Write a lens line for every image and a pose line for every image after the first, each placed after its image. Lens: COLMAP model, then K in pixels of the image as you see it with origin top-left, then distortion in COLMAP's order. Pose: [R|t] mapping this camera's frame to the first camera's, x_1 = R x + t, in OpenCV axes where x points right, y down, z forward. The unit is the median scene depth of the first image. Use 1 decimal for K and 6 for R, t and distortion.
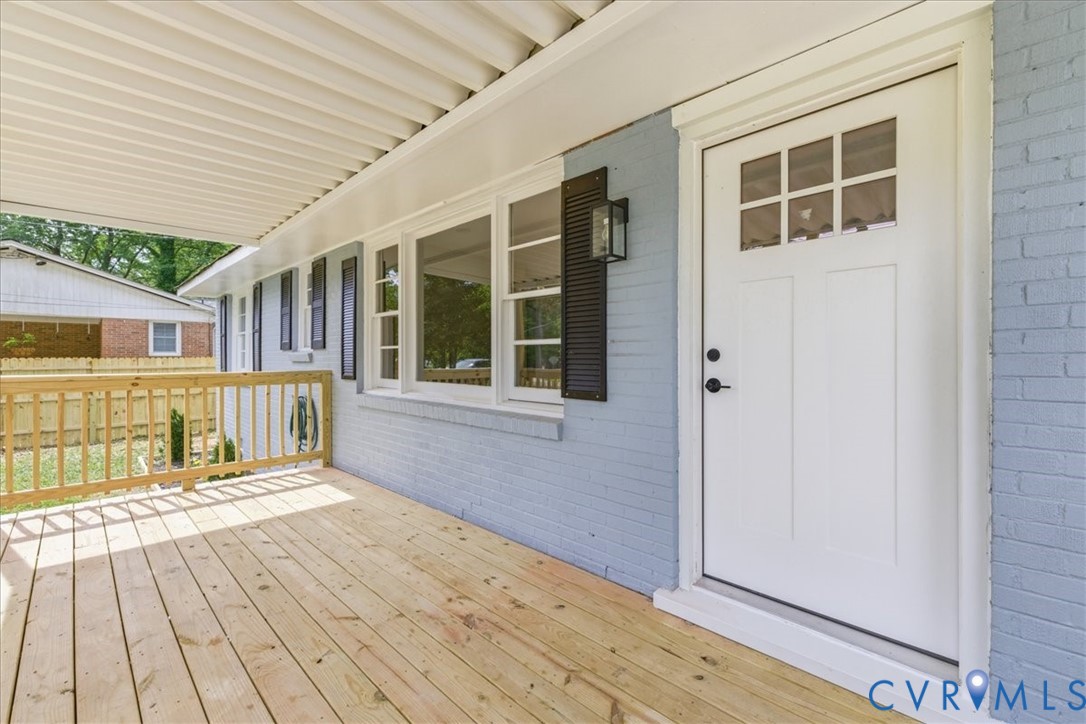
lens RADIAL K [[452.4, 0, 541.4], [0, 452.4, 357.4], [0, 0, 1]] dist [0.001715, 0.000630]
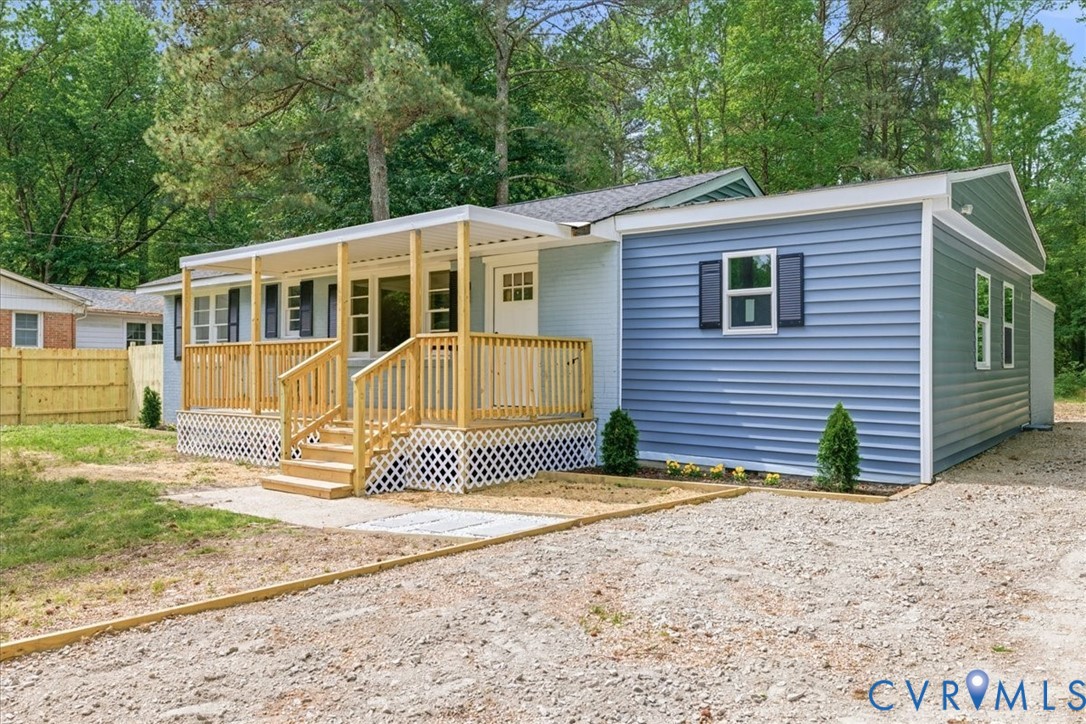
lens RADIAL K [[782.1, 0, 532.2], [0, 782.1, 368.2], [0, 0, 1]] dist [-0.006083, 0.000969]
pose [[0.994812, 0.003135, 0.101684, 0.036220], [-0.002678, 0.999986, -0.004633, 0.123894], [-0.101697, 0.004336, 0.994806, -2.131487]]
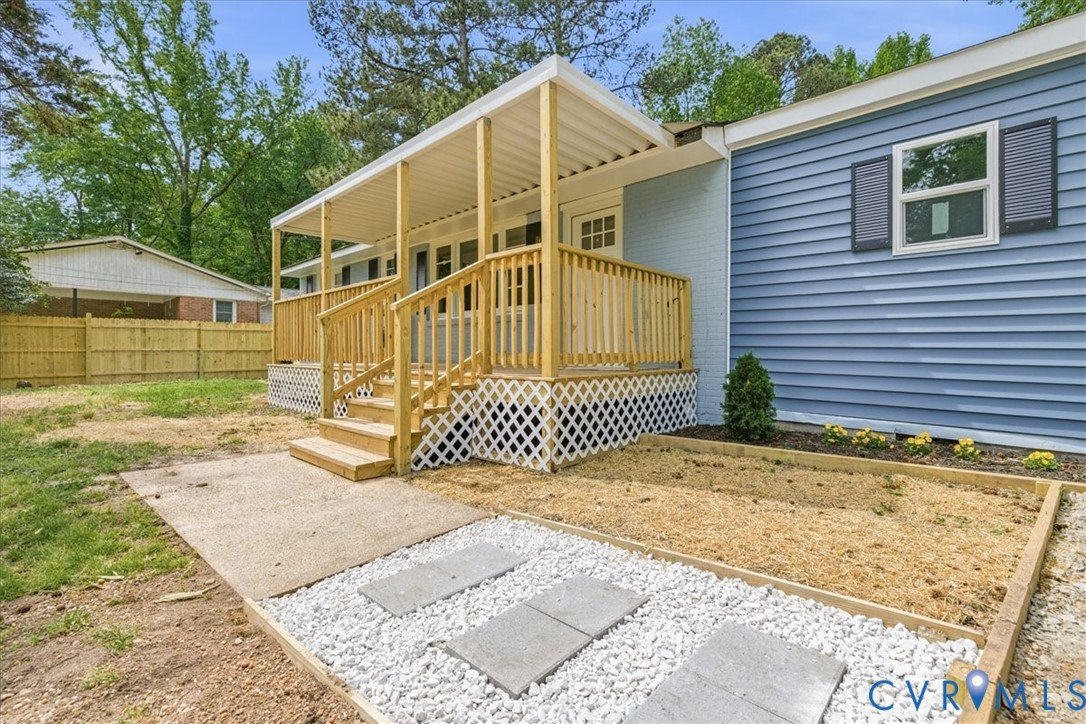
lens RADIAL K [[457.4, 0, 538.6], [0, 457.4, 352.4], [0, 0, 1]] dist [0.002919, -0.000293]
pose [[0.999536, 0.001120, 0.030423, 0.021027], [-0.001131, 0.999999, 0.000339, 0.217610], [-0.030422, -0.000373, 0.999537, -1.003764]]
